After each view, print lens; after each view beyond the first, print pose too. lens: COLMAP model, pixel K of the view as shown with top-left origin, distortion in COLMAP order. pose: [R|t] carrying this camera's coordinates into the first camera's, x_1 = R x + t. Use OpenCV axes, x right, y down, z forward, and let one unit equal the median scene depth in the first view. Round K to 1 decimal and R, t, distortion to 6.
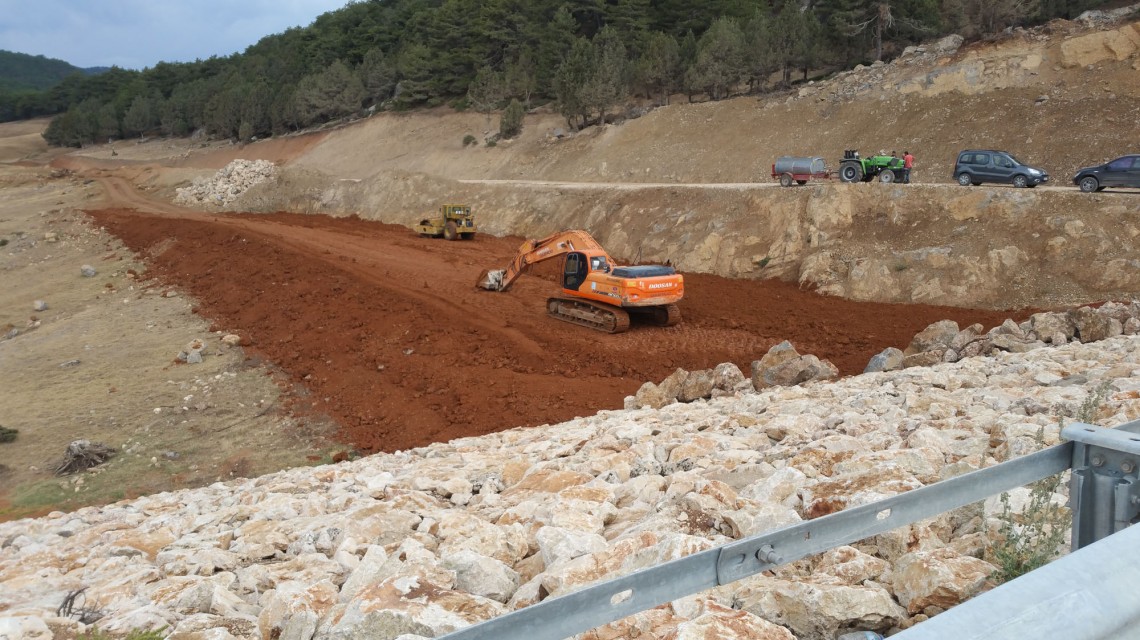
lens RADIAL K [[935.5, 0, 573.7], [0, 935.5, 339.8], [0, 0, 1]] dist [0.137673, -0.259922]
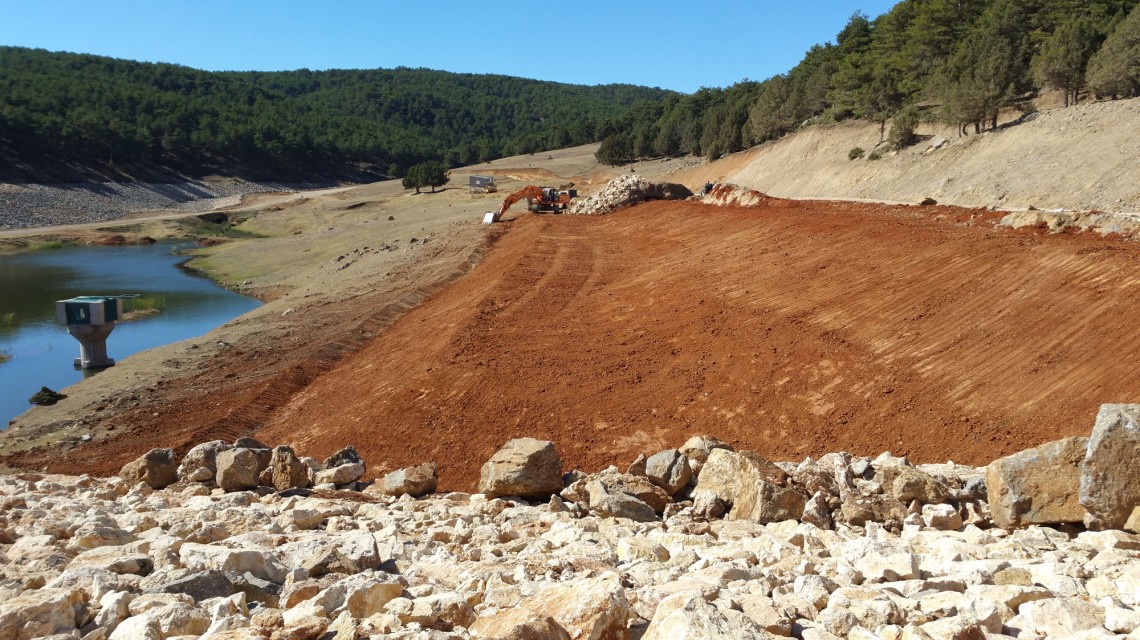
lens RADIAL K [[927.1, 0, 577.4], [0, 927.1, 325.4], [0, 0, 1]] dist [0.161643, -0.309018]
pose [[0.824873, 0.105235, -0.555436, 0.479457], [-0.123843, 0.992293, 0.004086, -0.060695], [0.551586, 0.065416, 0.831549, 0.349894]]
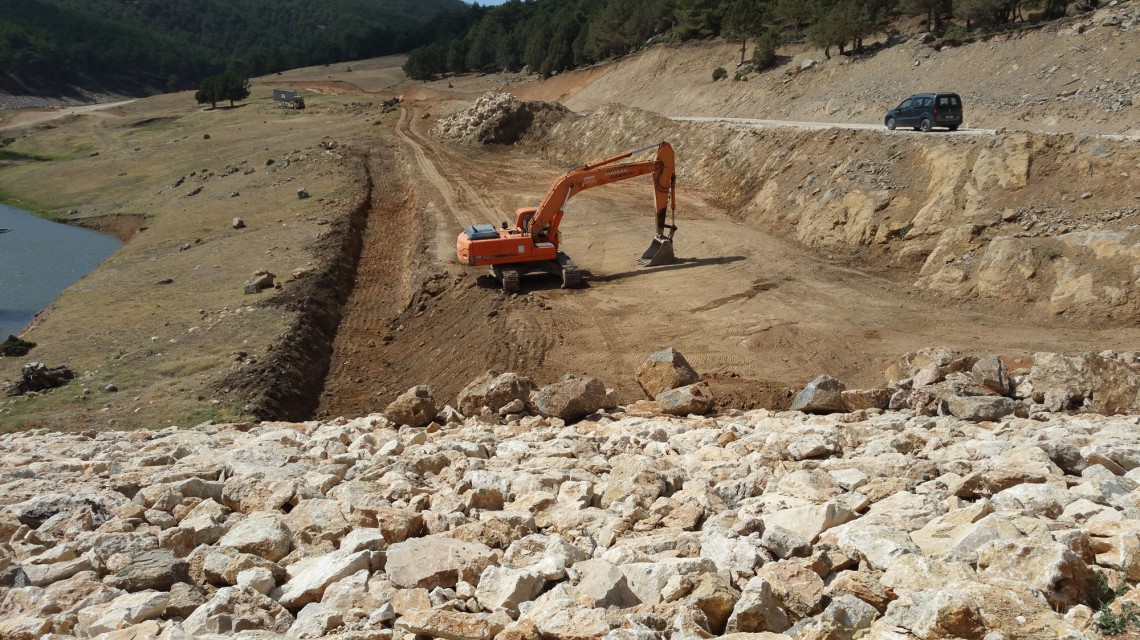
lens RADIAL K [[926.7, 0, 577.5], [0, 926.7, 335.4], [0, 0, 1]] dist [0.162026, -0.307272]
pose [[0.931425, 0.111121, -0.346553, 0.281670], [-0.090206, 0.993022, 0.075964, -0.039517], [0.352576, -0.039494, 0.934950, 0.219715]]
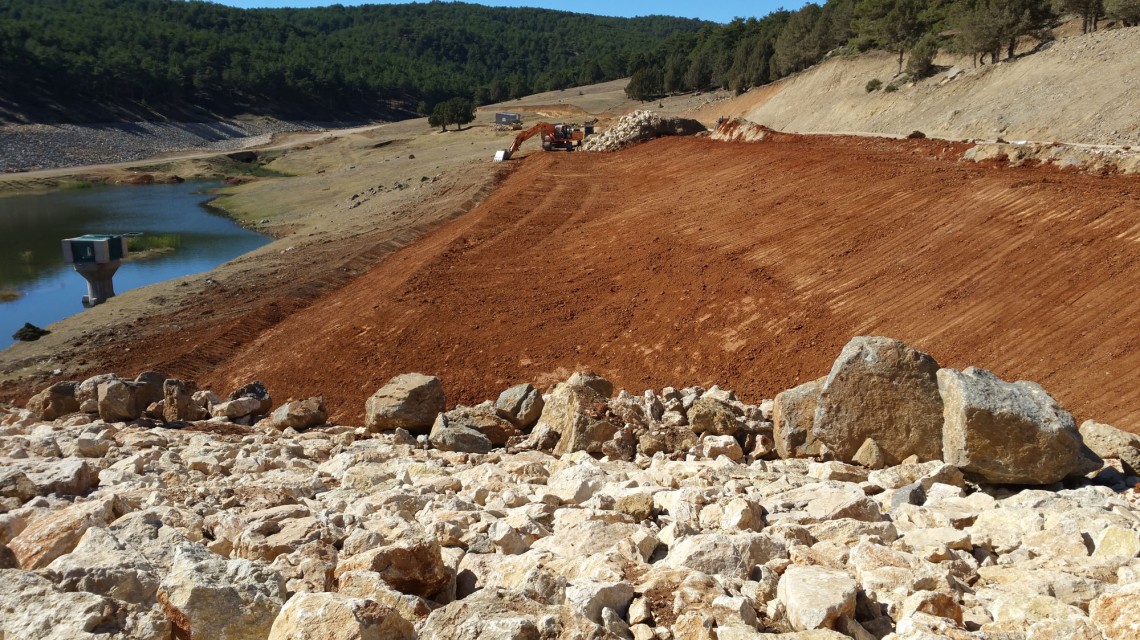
lens RADIAL K [[927.1, 0, 577.4], [0, 927.1, 325.4], [0, 0, 1]] dist [0.161643, -0.309018]
pose [[0.801051, 0.142396, -0.581413, 0.541573], [-0.122445, 0.989735, 0.073699, -0.068431], [0.585939, 0.012155, 0.810264, 0.392078]]
